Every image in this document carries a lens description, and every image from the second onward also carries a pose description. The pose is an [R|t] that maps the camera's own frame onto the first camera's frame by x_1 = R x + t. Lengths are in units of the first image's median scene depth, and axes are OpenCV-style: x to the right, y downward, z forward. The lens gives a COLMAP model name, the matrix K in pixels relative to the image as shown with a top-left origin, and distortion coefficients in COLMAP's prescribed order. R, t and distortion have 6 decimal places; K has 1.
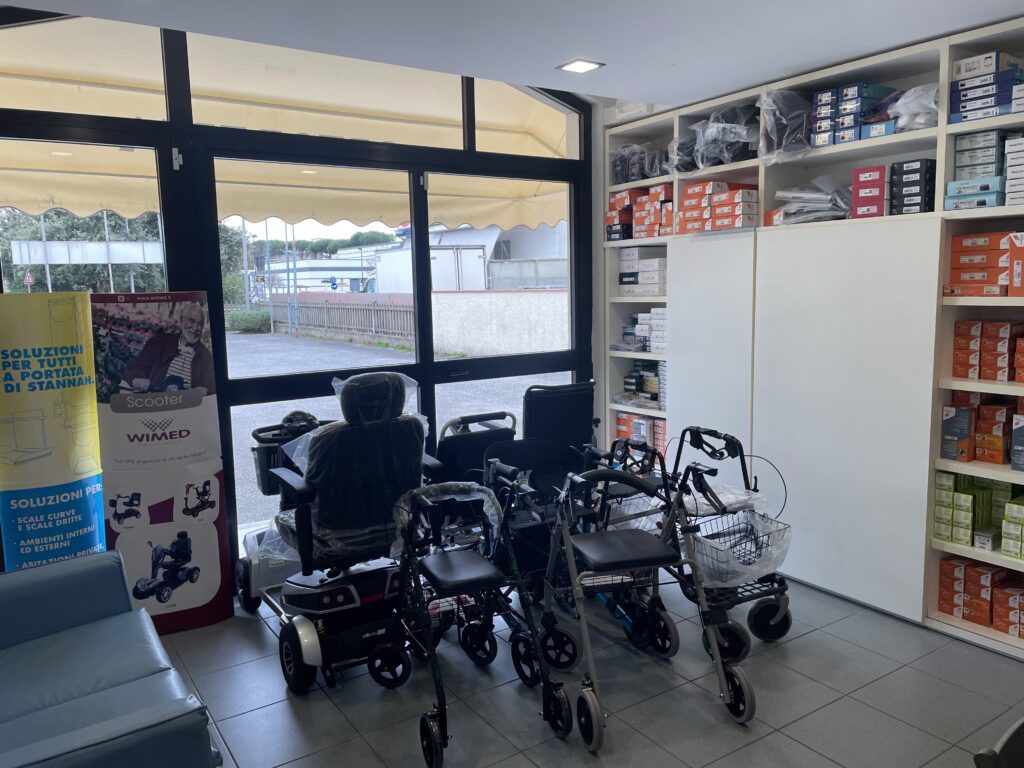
lens RADIAL K [[772.4, 0, 505.5], [0, 772.4, 375.6], [0, 0, 1]] dist [0.055166, -0.074797]
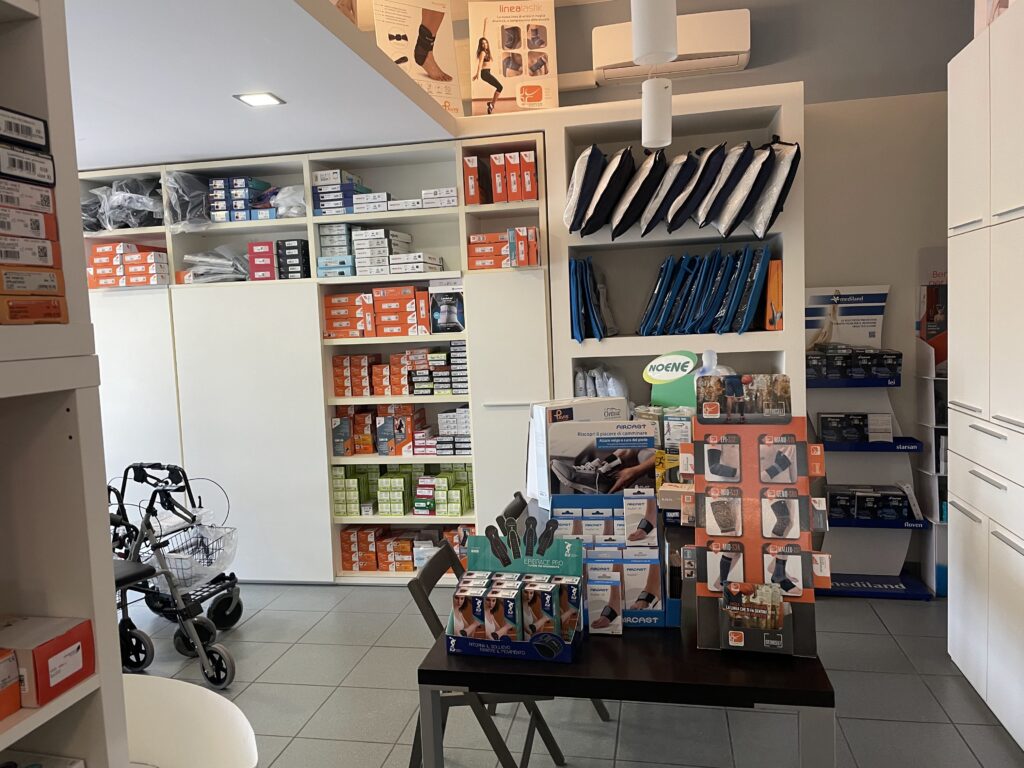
lens RADIAL K [[772.4, 0, 507.5], [0, 772.4, 379.9], [0, 0, 1]] dist [0.055166, -0.074797]
pose [[0.704006, -0.074528, 0.706272, -0.187494], [0.111675, 0.993724, -0.006456, 0.016190], [-0.701358, 0.083419, 0.707911, -0.197908]]
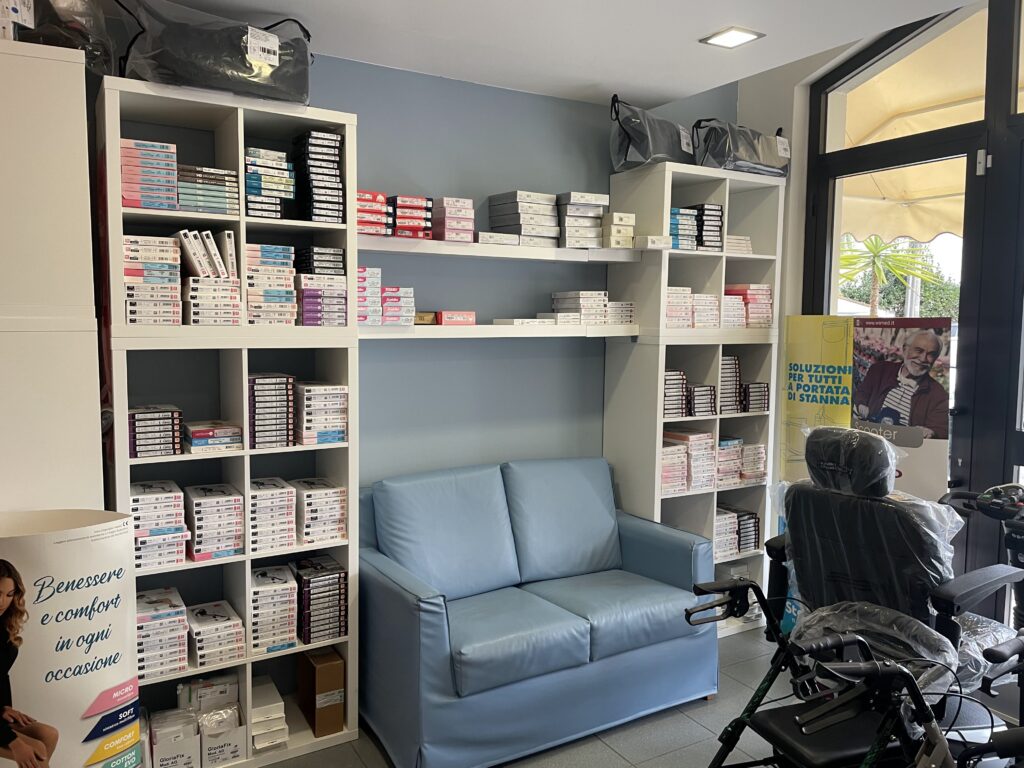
lens RADIAL K [[772.4, 0, 508.3], [0, 772.4, 373.7], [0, 0, 1]] dist [0.055166, -0.074797]
pose [[-0.059874, 0.095551, -0.993622, 0.360448], [-0.118512, 0.987687, 0.102121, -0.056810], [0.991146, 0.123871, -0.047813, 0.419114]]
